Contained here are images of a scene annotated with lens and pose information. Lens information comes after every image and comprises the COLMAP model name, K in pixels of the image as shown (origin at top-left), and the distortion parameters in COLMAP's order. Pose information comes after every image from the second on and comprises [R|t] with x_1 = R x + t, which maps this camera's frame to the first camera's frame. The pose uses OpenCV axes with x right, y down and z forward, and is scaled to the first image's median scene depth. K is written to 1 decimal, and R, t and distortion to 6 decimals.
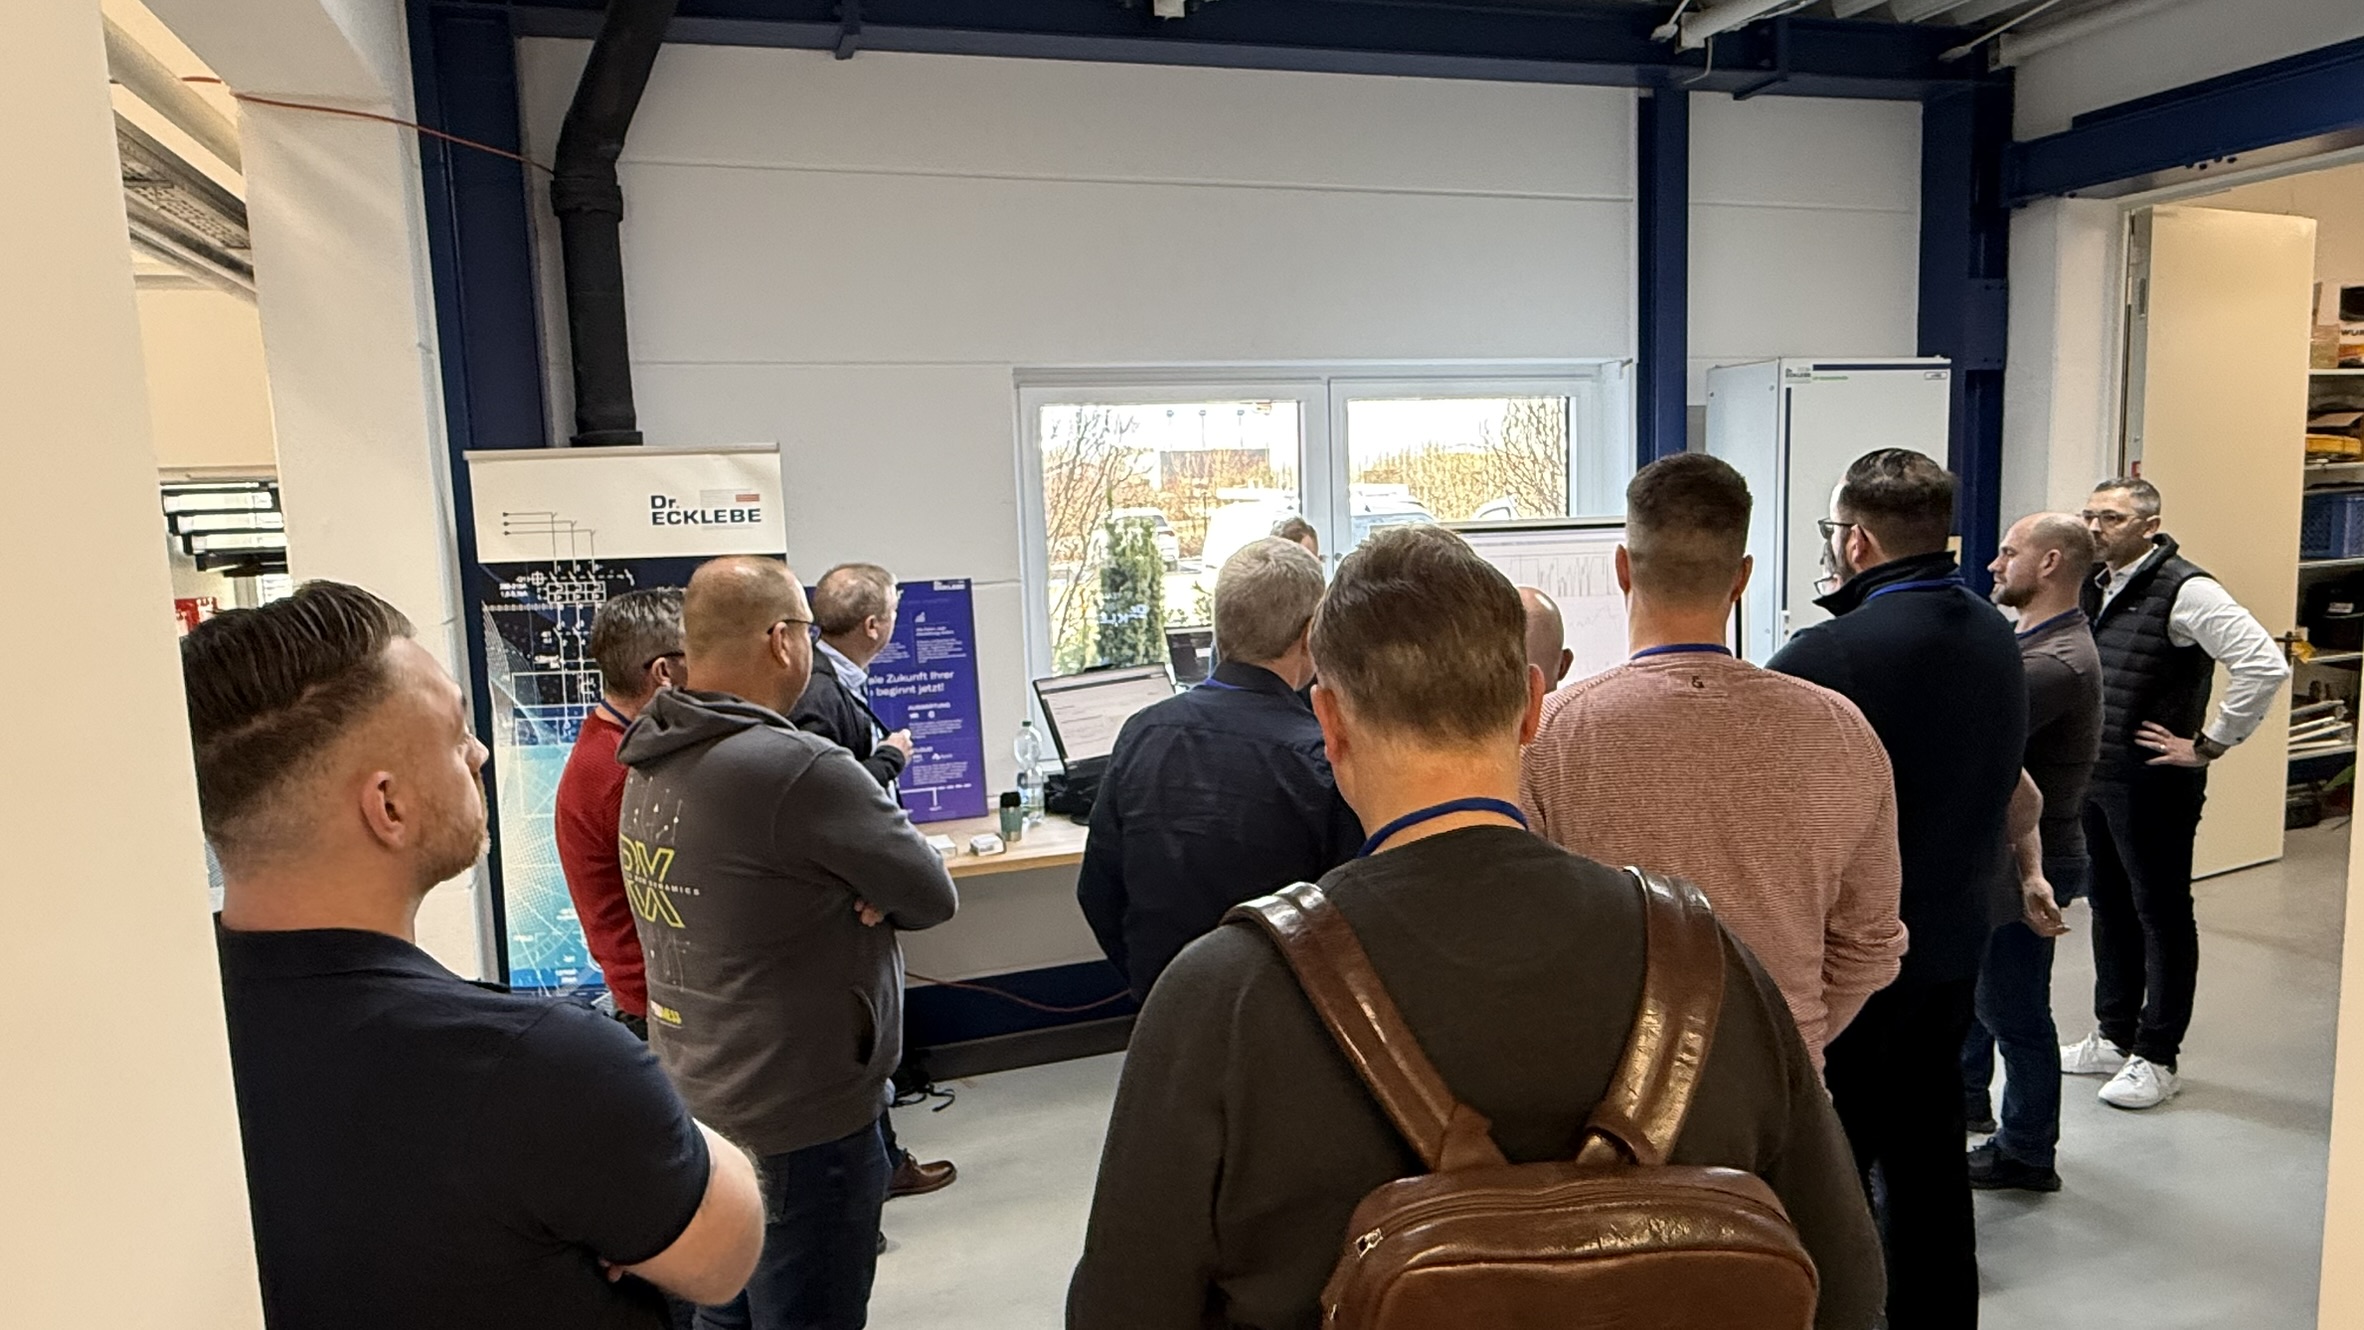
lens RADIAL K [[1367.2, 0, 1170.0], [0, 1367.2, 692.6], [0, 0, 1]] dist [-0.010786, 0.004279]
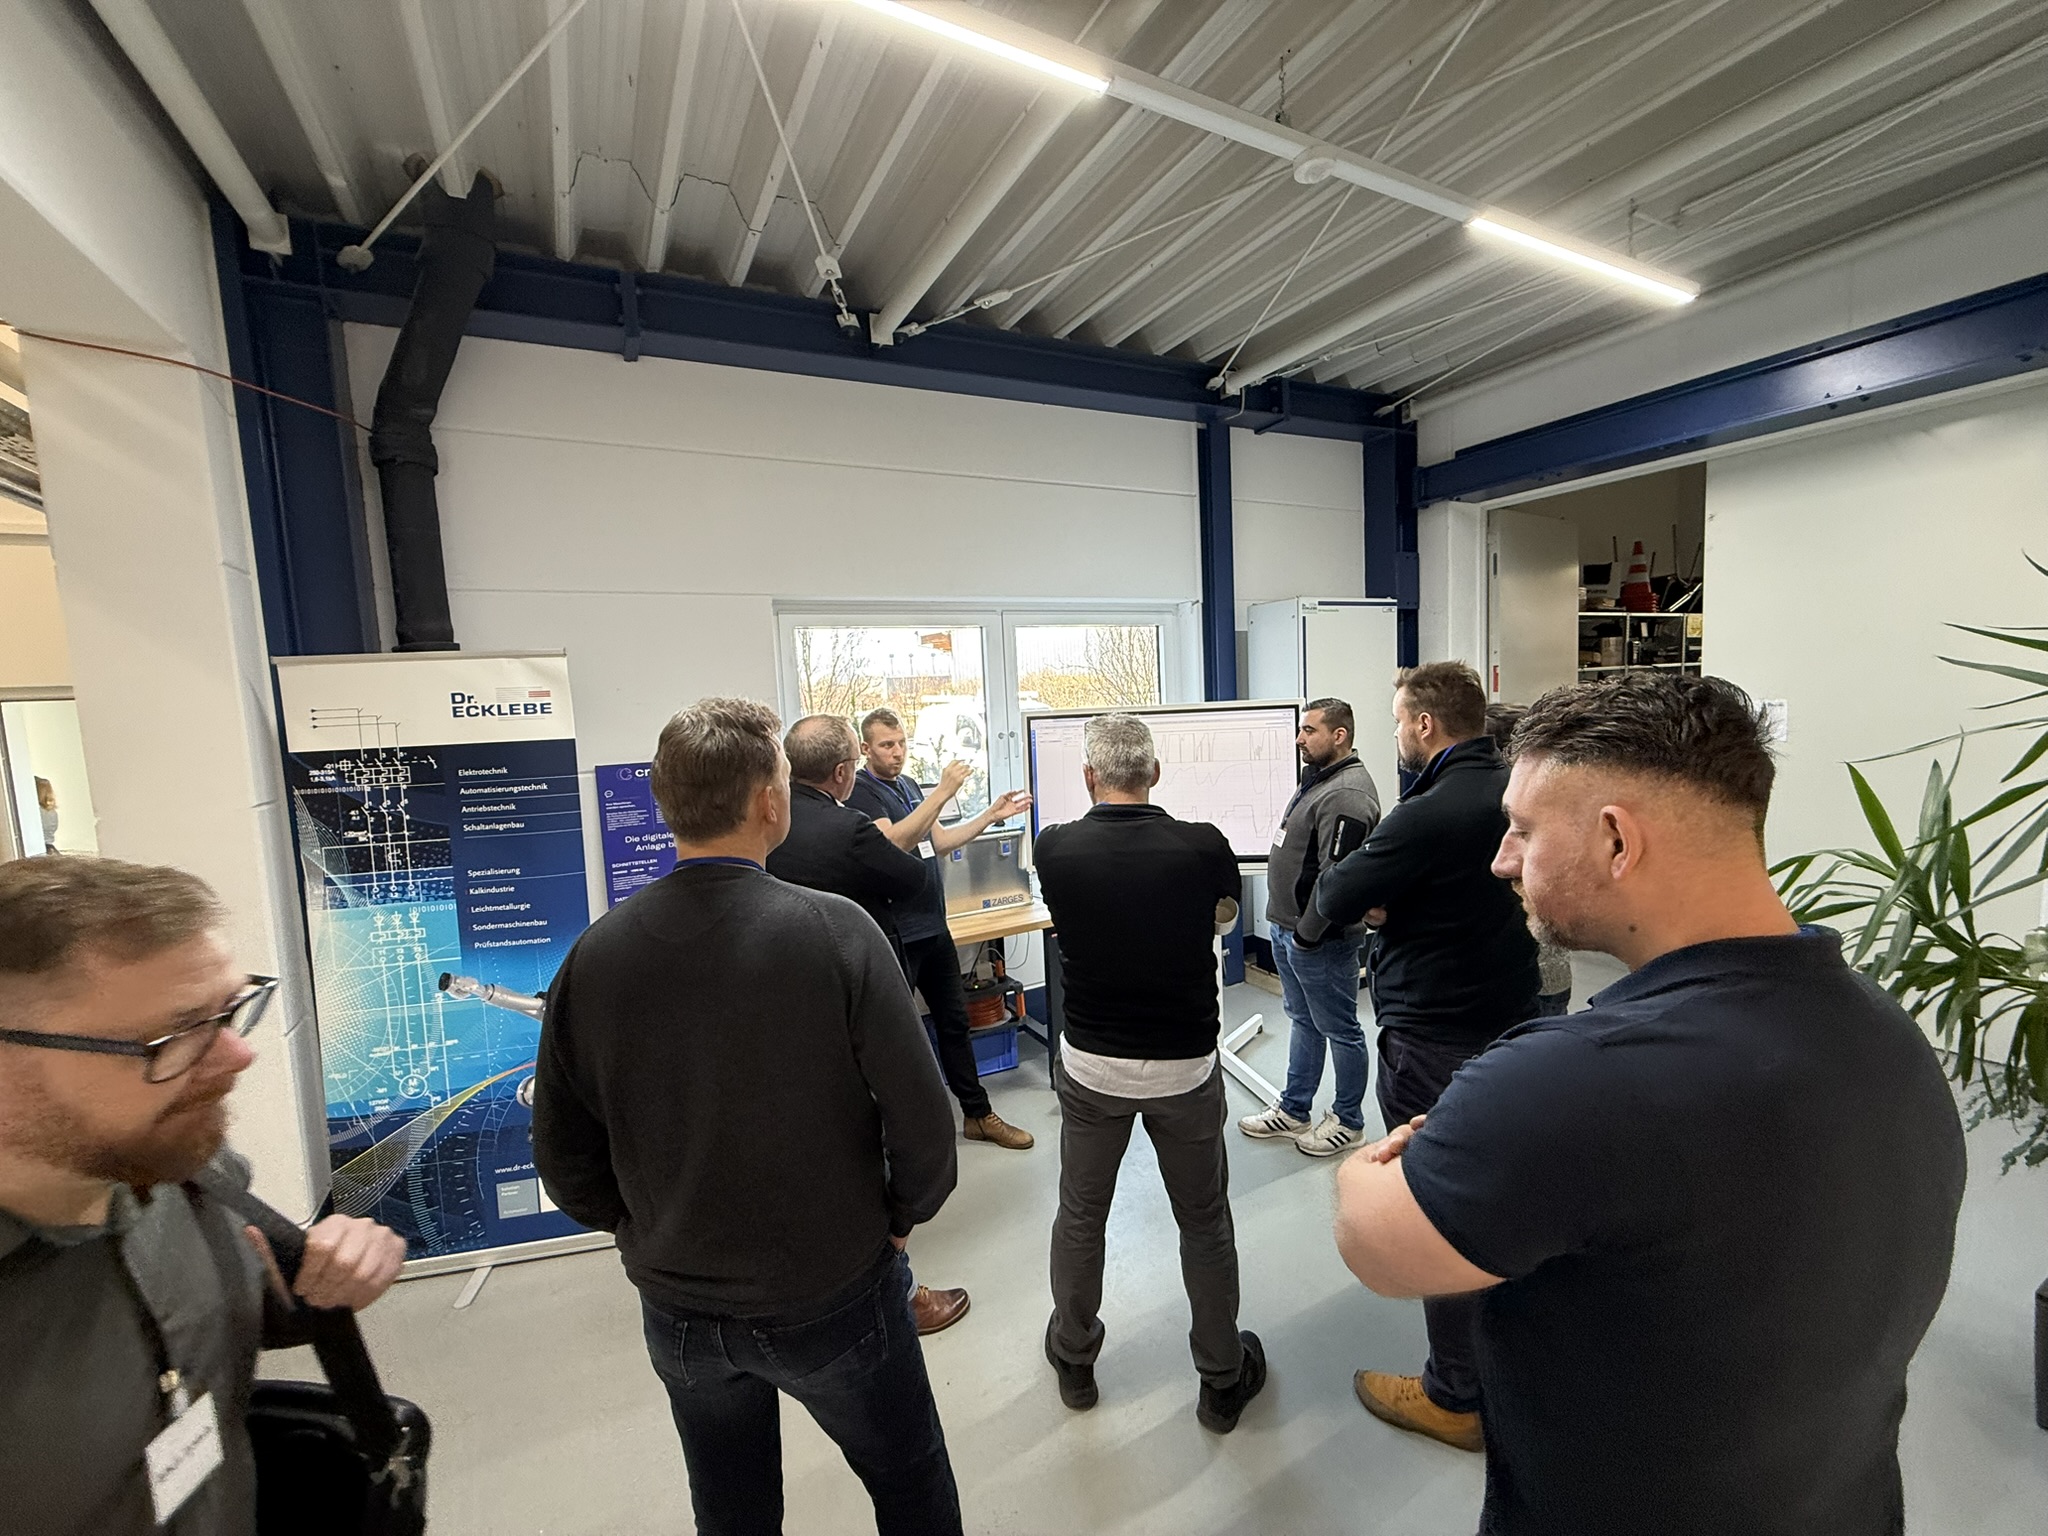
lens RADIAL K [[793.7, 0, 1015.3], [0, 793.7, 779.4], [0, 0, 1]] dist [-0.002721, 0.000413]
pose [[0.988385, -0.029145, 0.149149, 0.000273], [0.036072, 0.998382, -0.043948, -0.020337], [-0.147627, 0.048818, 0.987838, 0.239607]]
